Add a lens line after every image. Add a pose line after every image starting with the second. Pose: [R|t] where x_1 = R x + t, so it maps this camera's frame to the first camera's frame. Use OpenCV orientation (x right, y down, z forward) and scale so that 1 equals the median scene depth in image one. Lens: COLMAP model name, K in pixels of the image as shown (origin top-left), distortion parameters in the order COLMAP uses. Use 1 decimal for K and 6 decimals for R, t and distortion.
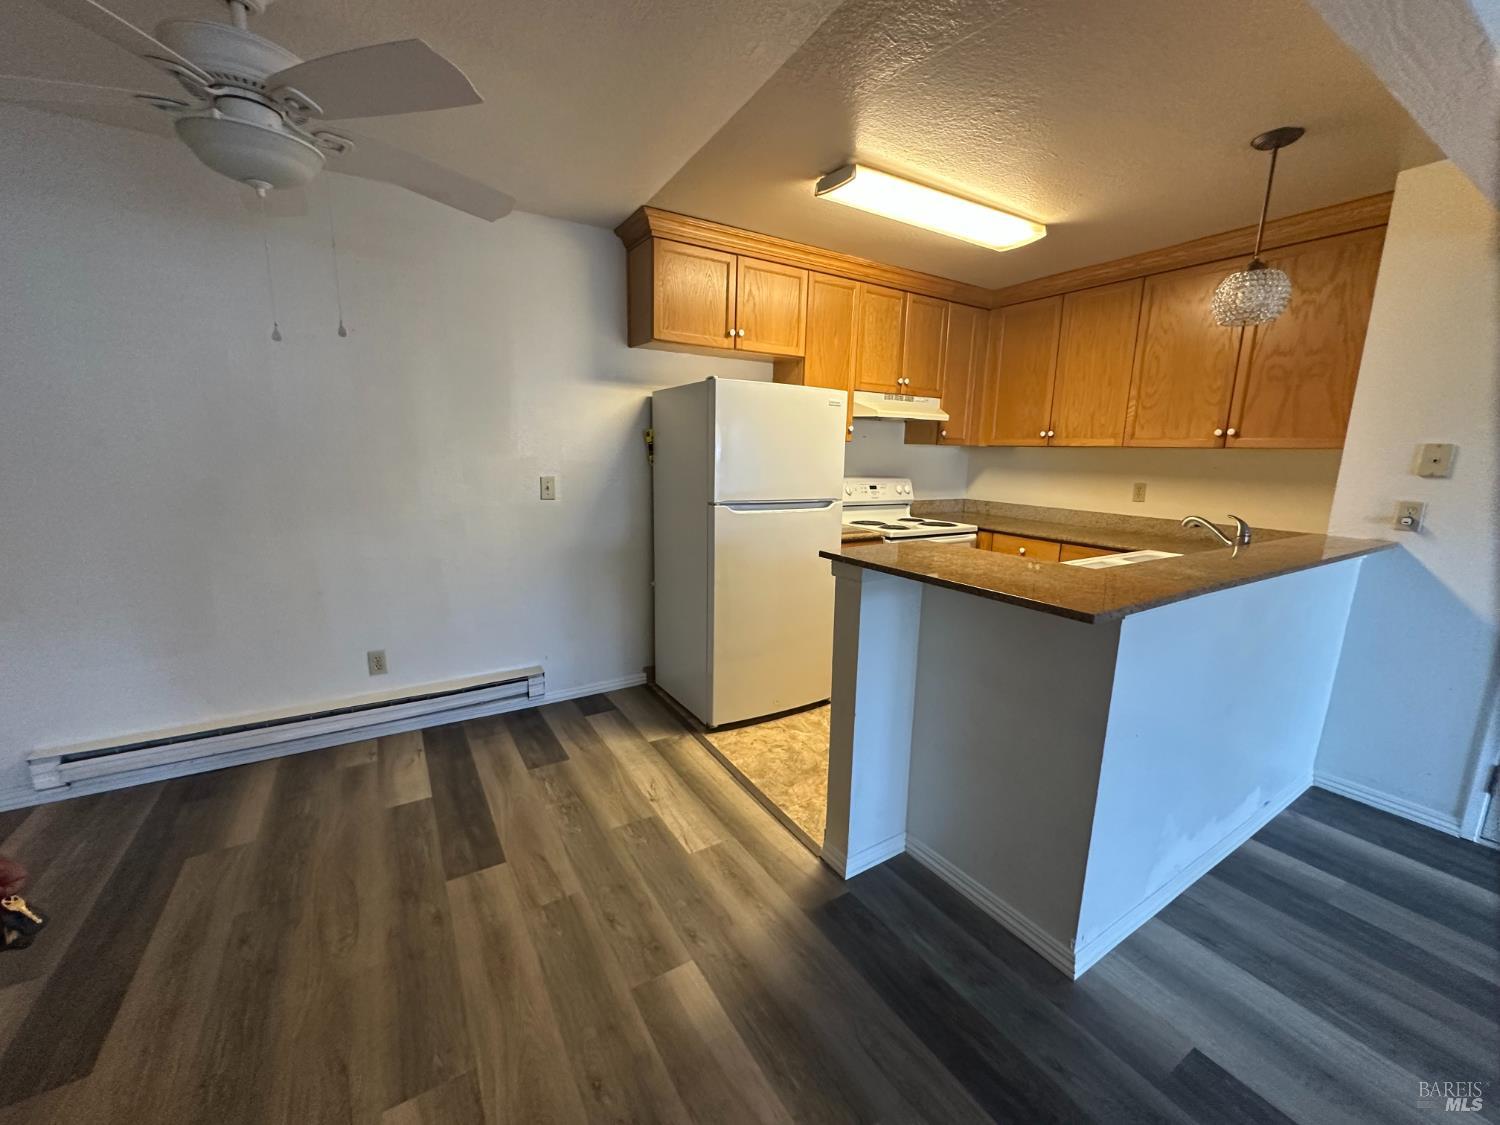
lens RADIAL K [[599.1, 0, 750.3], [0, 599.1, 560.0], [0, 0, 1]] dist [-0.005853, 0.001321]
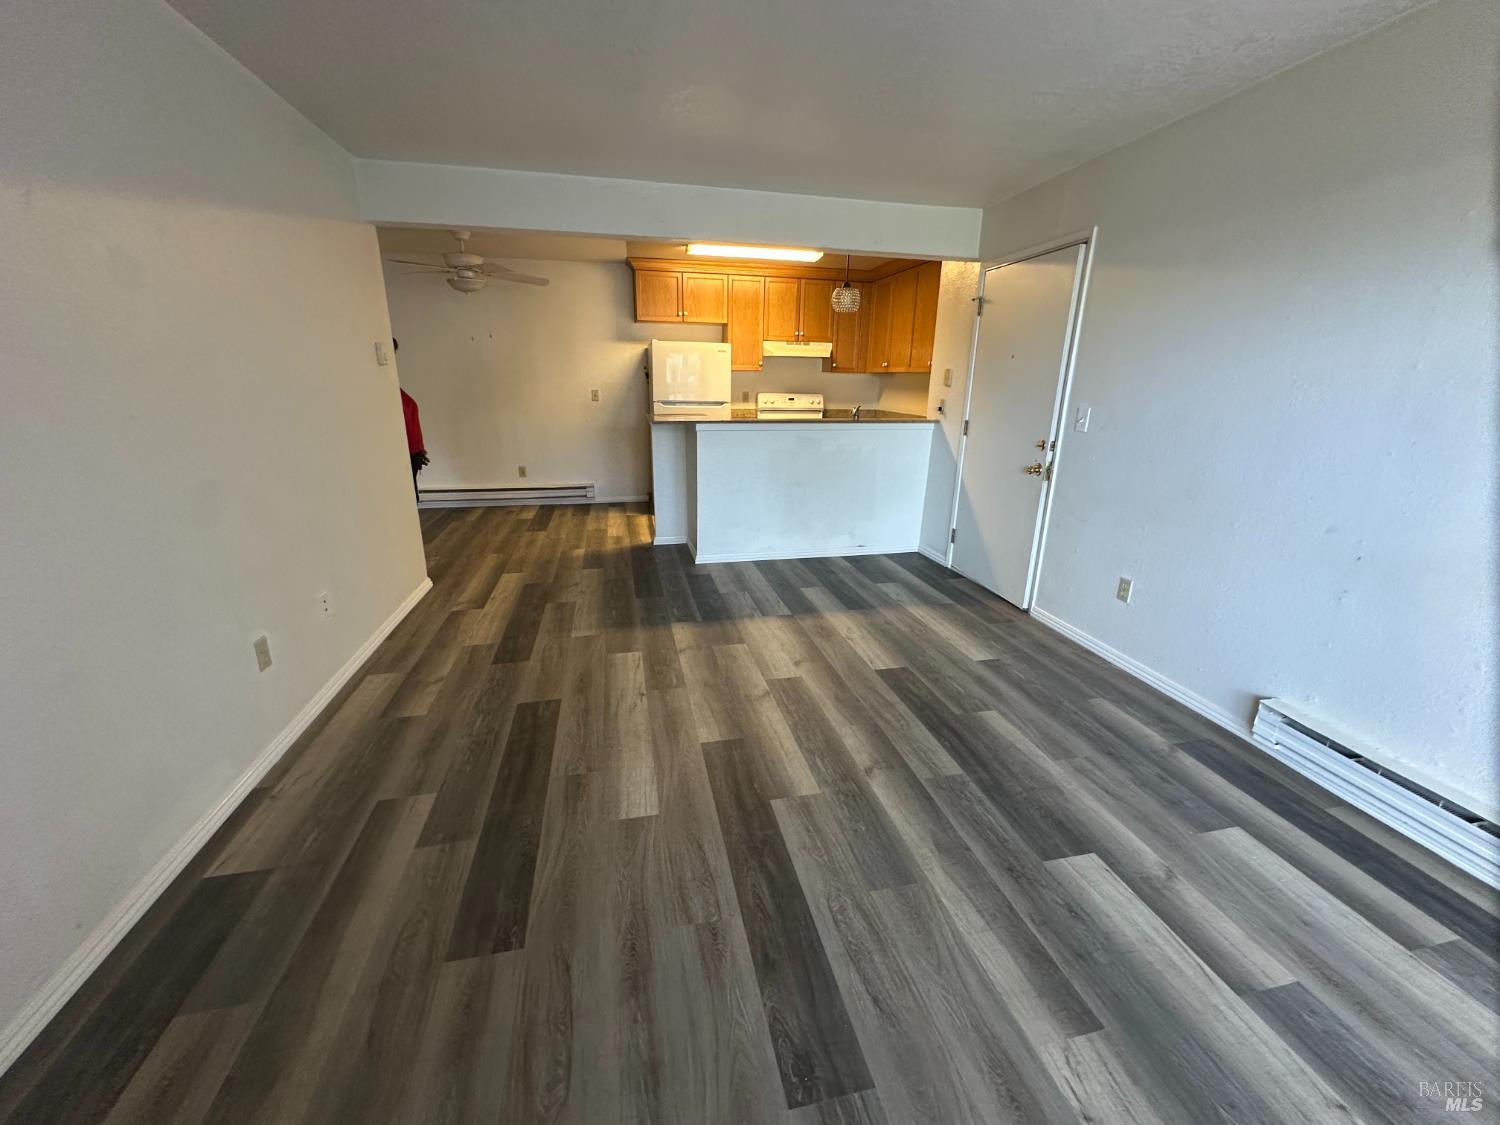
lens RADIAL K [[599.1, 0, 749.5], [0, 599.1, 561.4], [0, 0, 1]] dist [-0.005853, 0.001321]
pose [[0.944826, 0.090341, -0.314868, 1.001703], [-0.055384, 0.991436, 0.118269, 0.202059], [0.322855, -0.094305, 0.941738, -0.960277]]
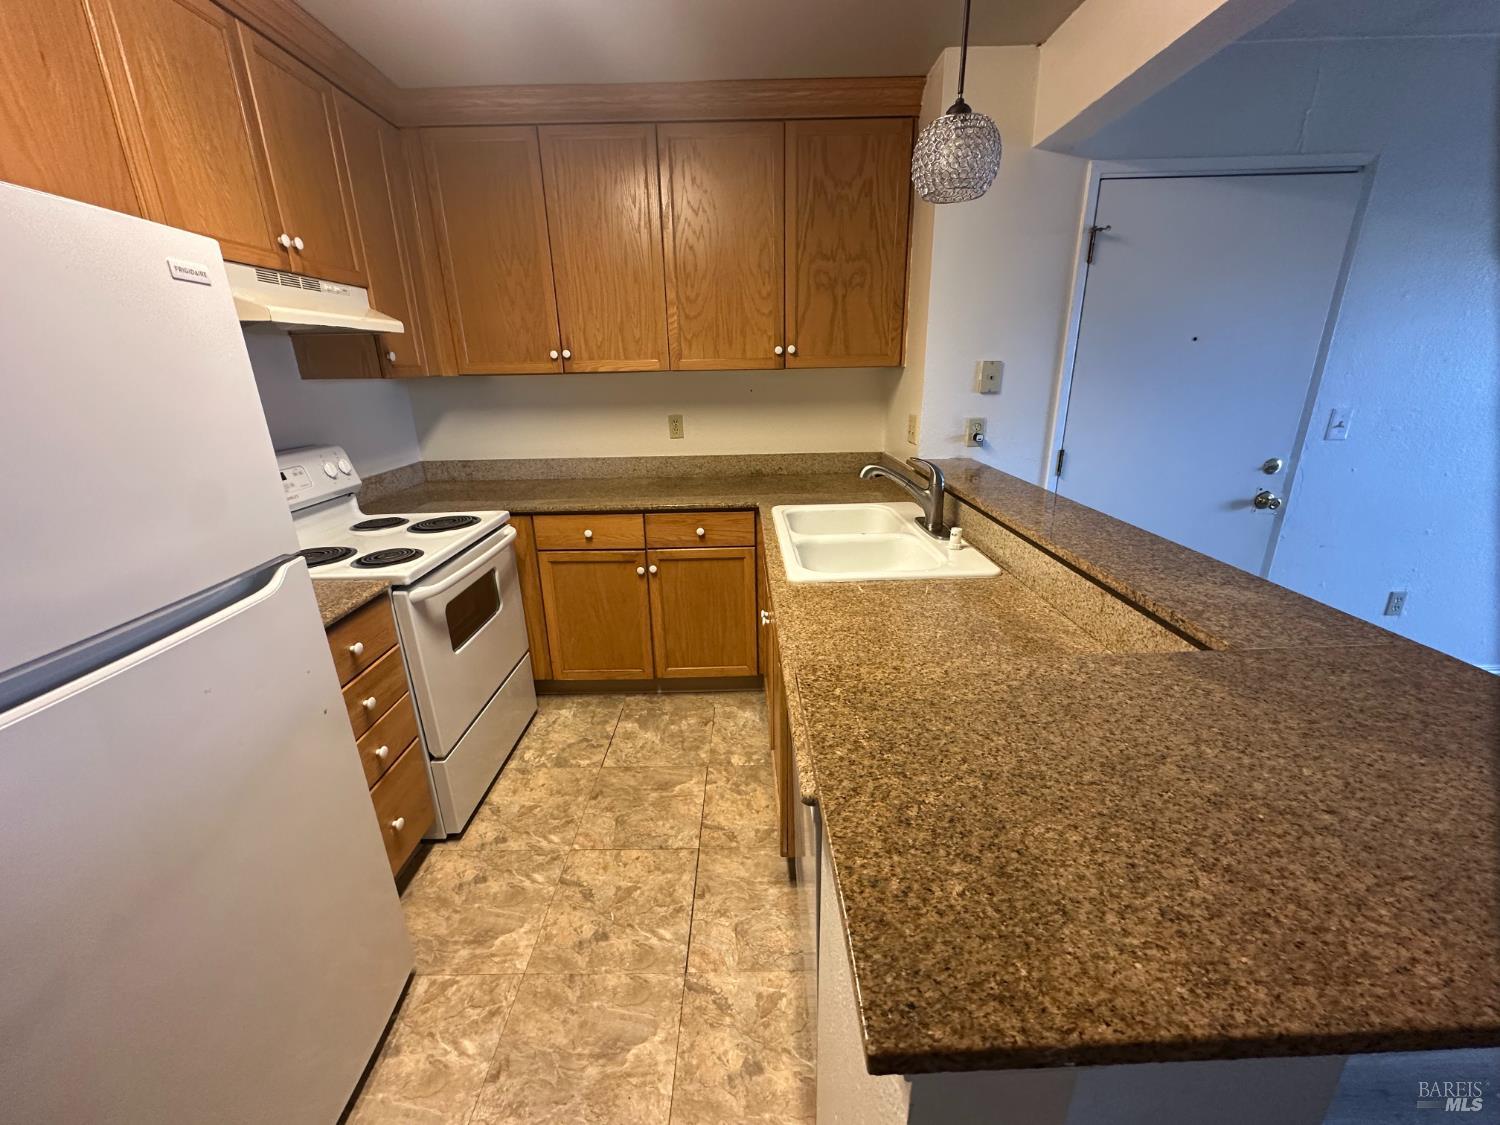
lens RADIAL K [[599.1, 0, 752.3], [0, 599.1, 559.6], [0, 0, 1]] dist [-0.005853, 0.001321]
pose [[0.511151, -0.297568, 0.806336, -0.006929], [0.186070, 0.954219, 0.234189, -0.153165], [-0.839108, 0.030329, 0.543119, 0.653861]]
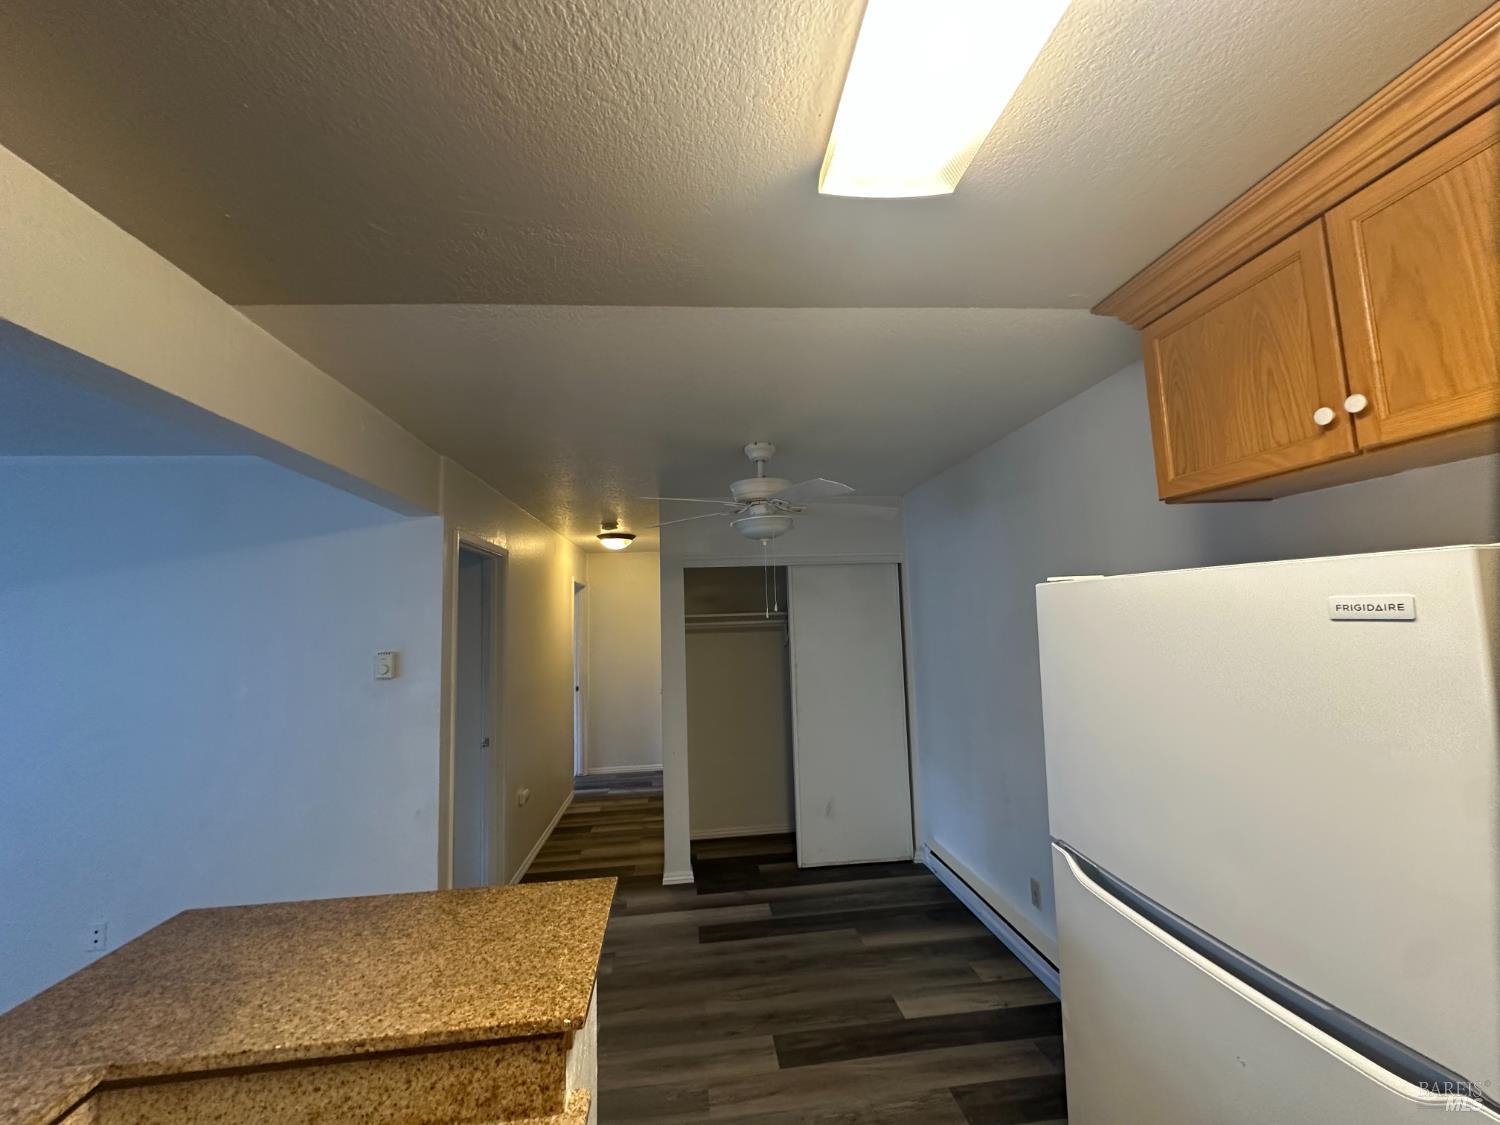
lens RADIAL K [[599.1, 0, 751.9], [0, 599.1, 558.3], [0, 0, 1]] dist [-0.005853, 0.001321]
pose [[-0.424898, -0.097665, -0.899957, 0.507497], [-0.142603, 0.988971, -0.039998, -0.268599], [0.893939, 0.111342, -0.434139, 0.994209]]
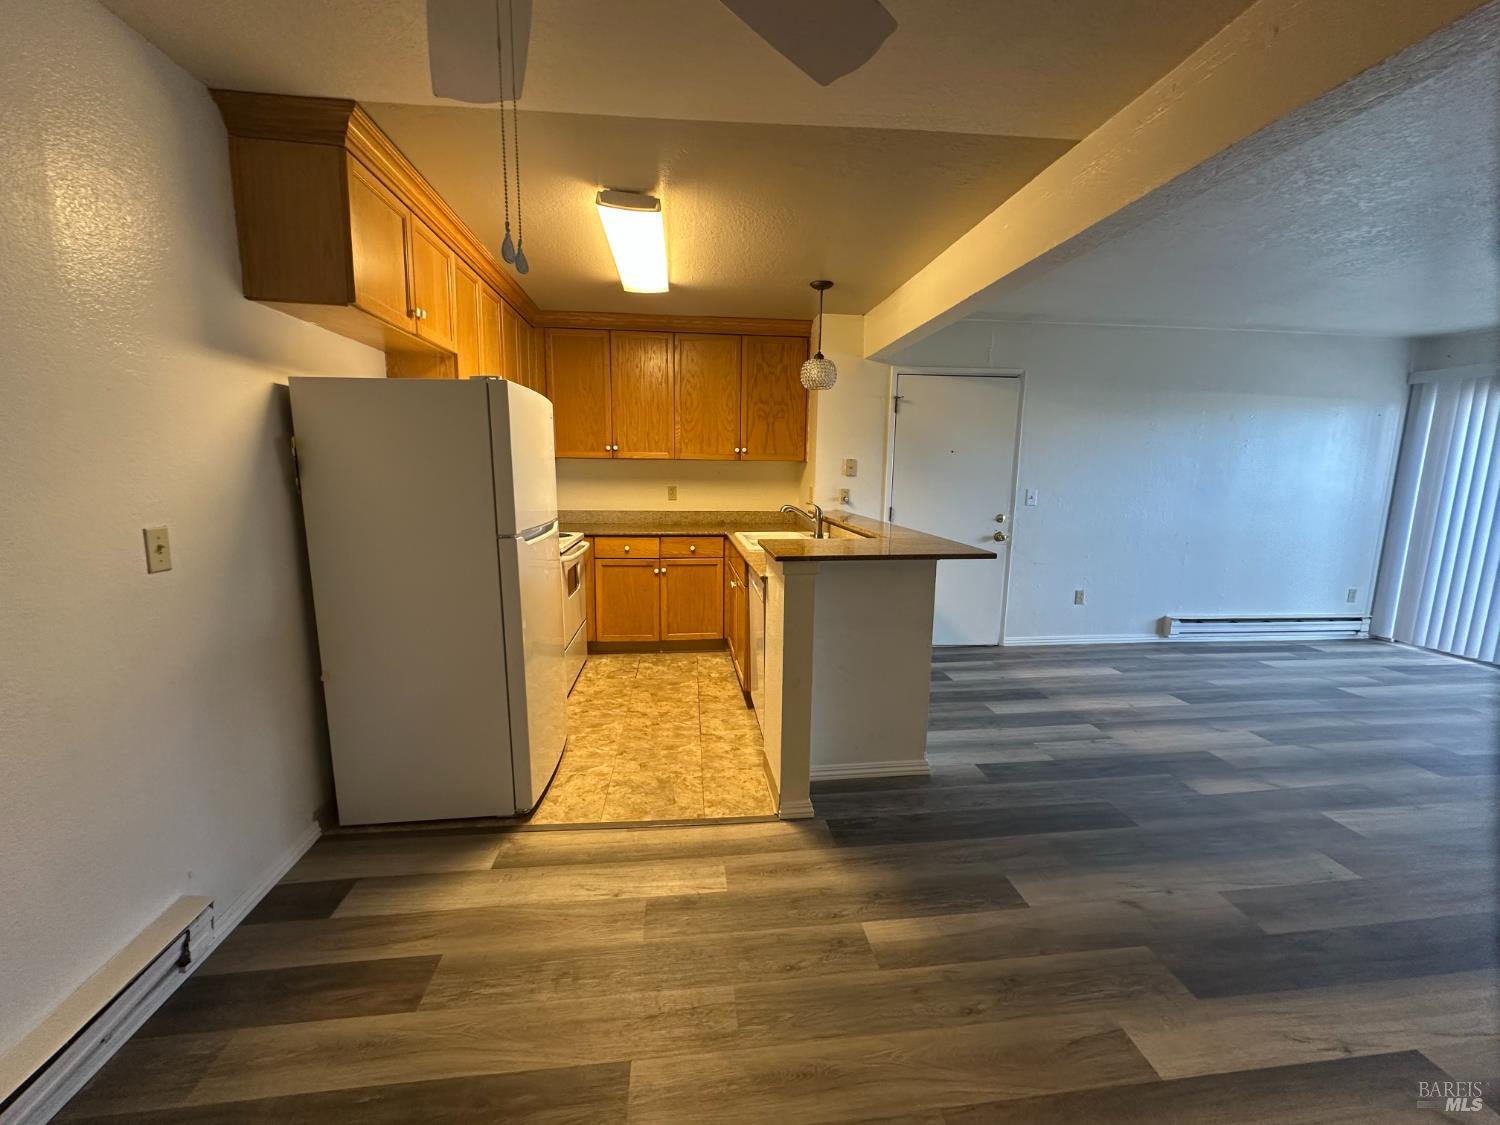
lens RADIAL K [[599.1, 0, 751.7], [0, 599.1, 560.2], [0, 0, 1]] dist [-0.005853, 0.001321]
pose [[0.419642, -0.156768, 0.894049, -0.667056], [0.161601, 0.982140, 0.096364, -0.090515], [-0.893189, 0.104041, 0.437481, 0.378861]]
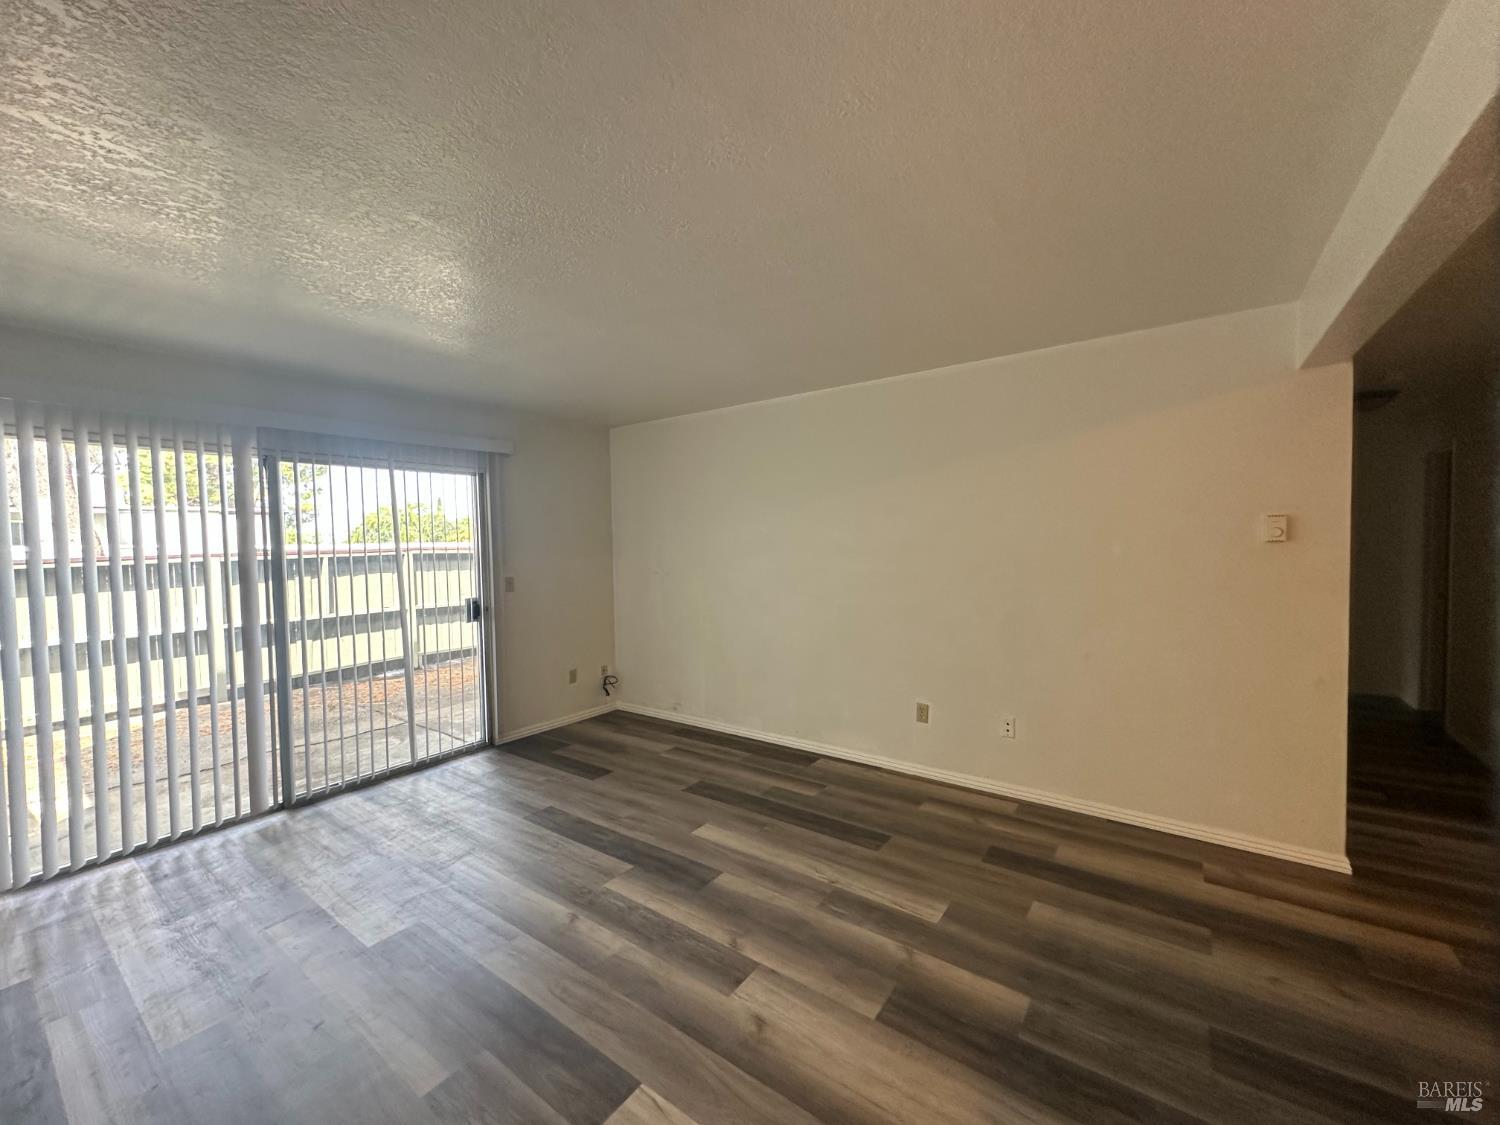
lens RADIAL K [[599.1, 0, 753.1], [0, 599.1, 563.8], [0, 0, 1]] dist [-0.005853, 0.001321]
pose [[-0.922498, 0.012354, -0.385805, 1.012320], [-0.071620, 0.976655, 0.202524, -0.121171], [0.379300, 0.214459, -0.900077, 0.584793]]
